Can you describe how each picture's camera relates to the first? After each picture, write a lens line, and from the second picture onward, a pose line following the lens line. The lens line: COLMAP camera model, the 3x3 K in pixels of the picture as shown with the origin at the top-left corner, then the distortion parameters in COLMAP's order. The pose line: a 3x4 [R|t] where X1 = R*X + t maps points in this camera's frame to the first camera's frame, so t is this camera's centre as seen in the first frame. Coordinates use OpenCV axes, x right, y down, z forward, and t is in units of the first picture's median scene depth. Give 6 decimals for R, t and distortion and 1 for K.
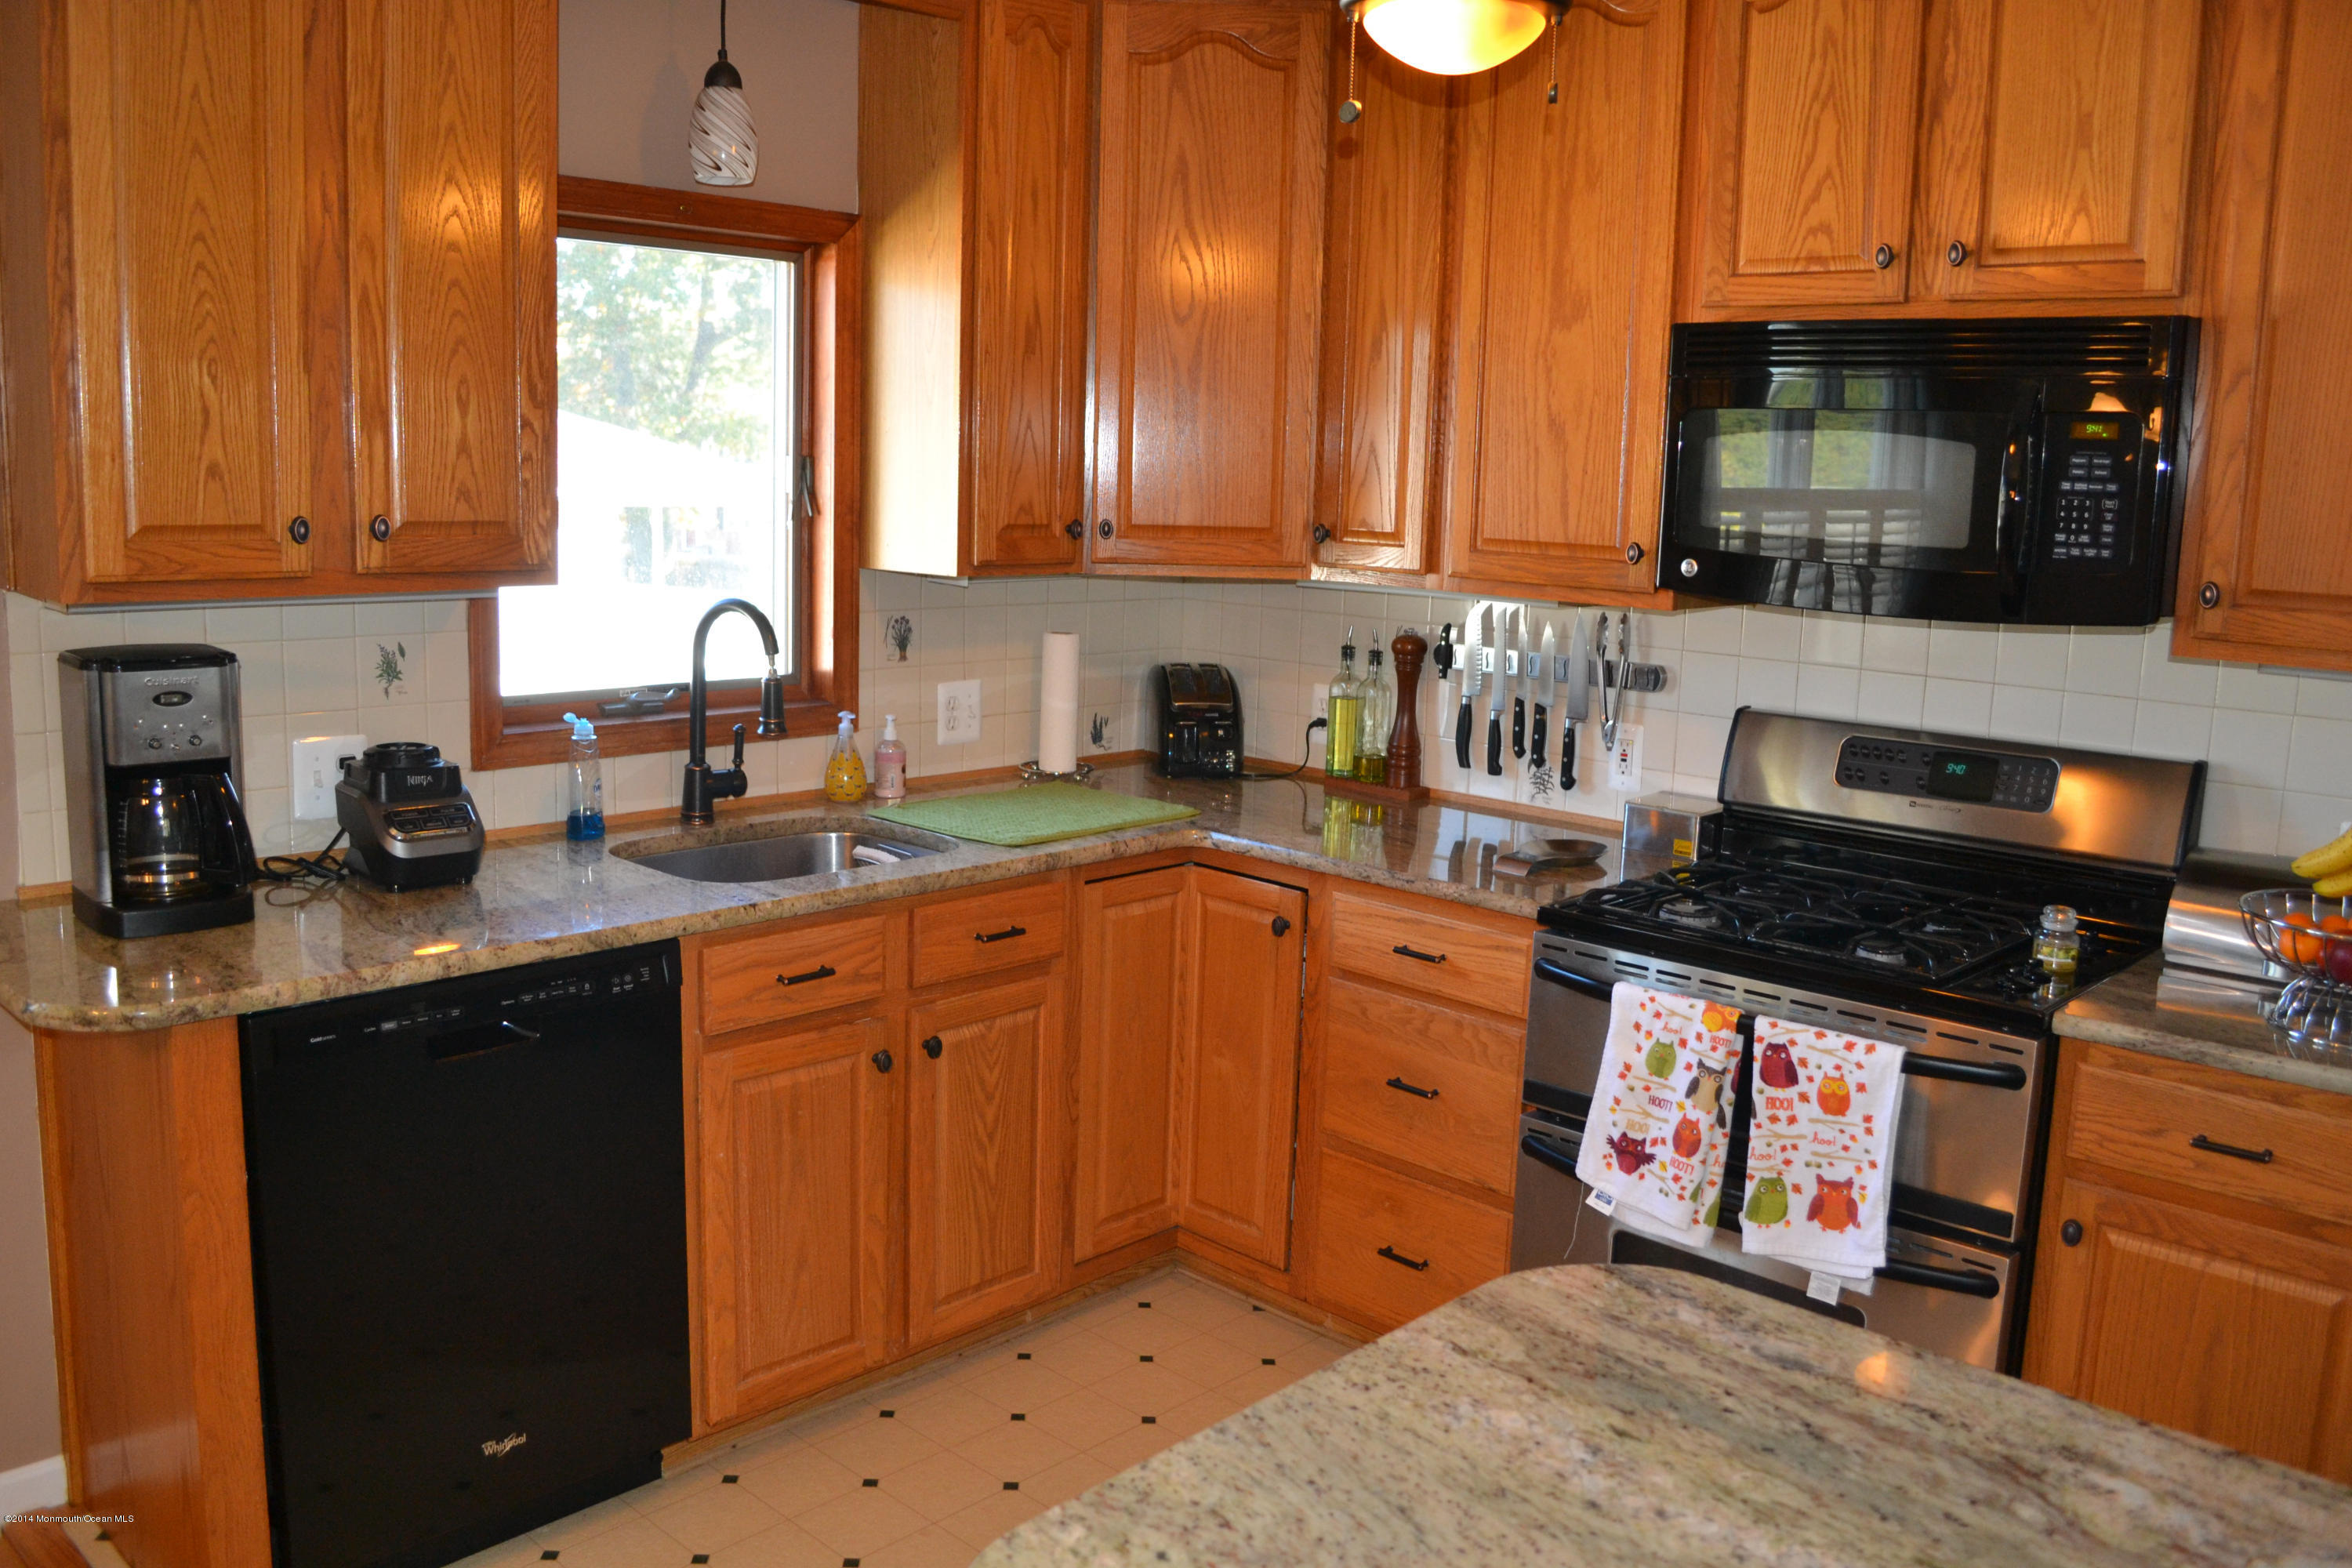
lens RADIAL K [[1883.7, 0, 1177.2], [0, 1883.7, 769.3], [0, 0, 1]] dist [-0.082607, 0.011631]
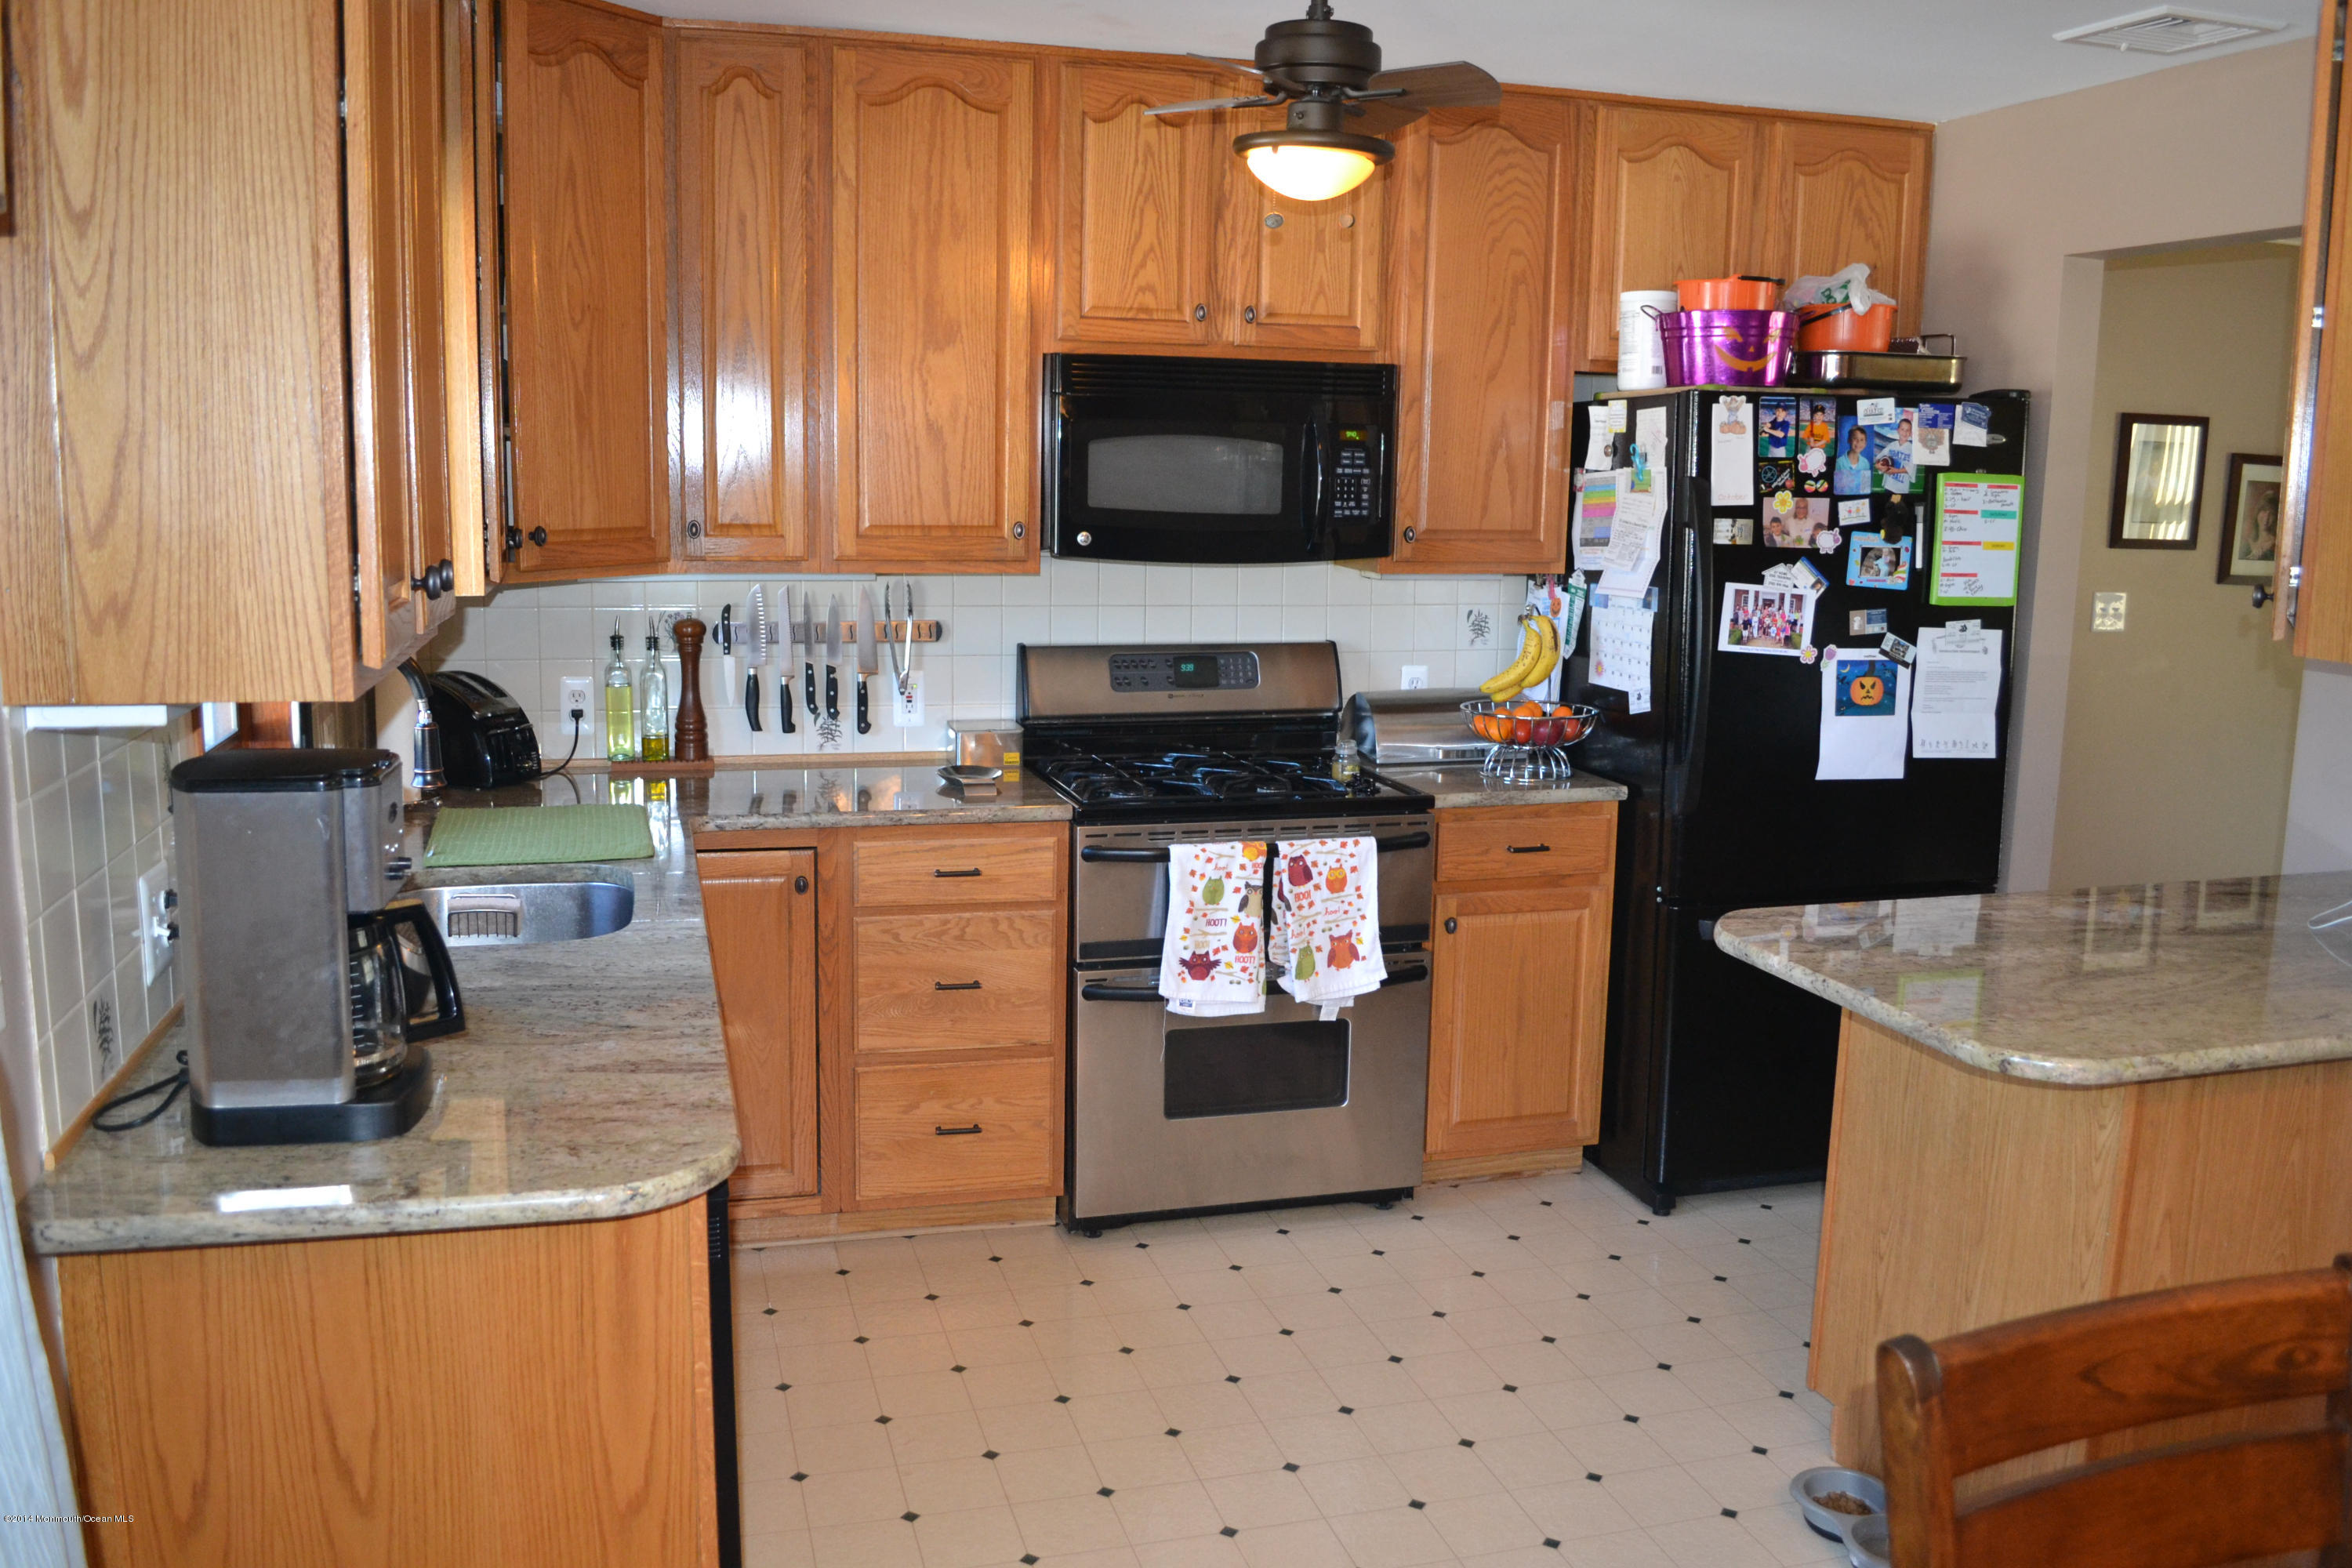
lens RADIAL K [[1883.7, 0, 1171.5], [0, 1883.7, 771.5], [0, 0, 1]] dist [-0.082607, 0.011631]
pose [[0.510129, -0.160023, 0.845081, -0.814877], [0.135990, 0.985187, 0.104464, -0.073352], [-0.849279, 0.061632, 0.524334, 0.250987]]
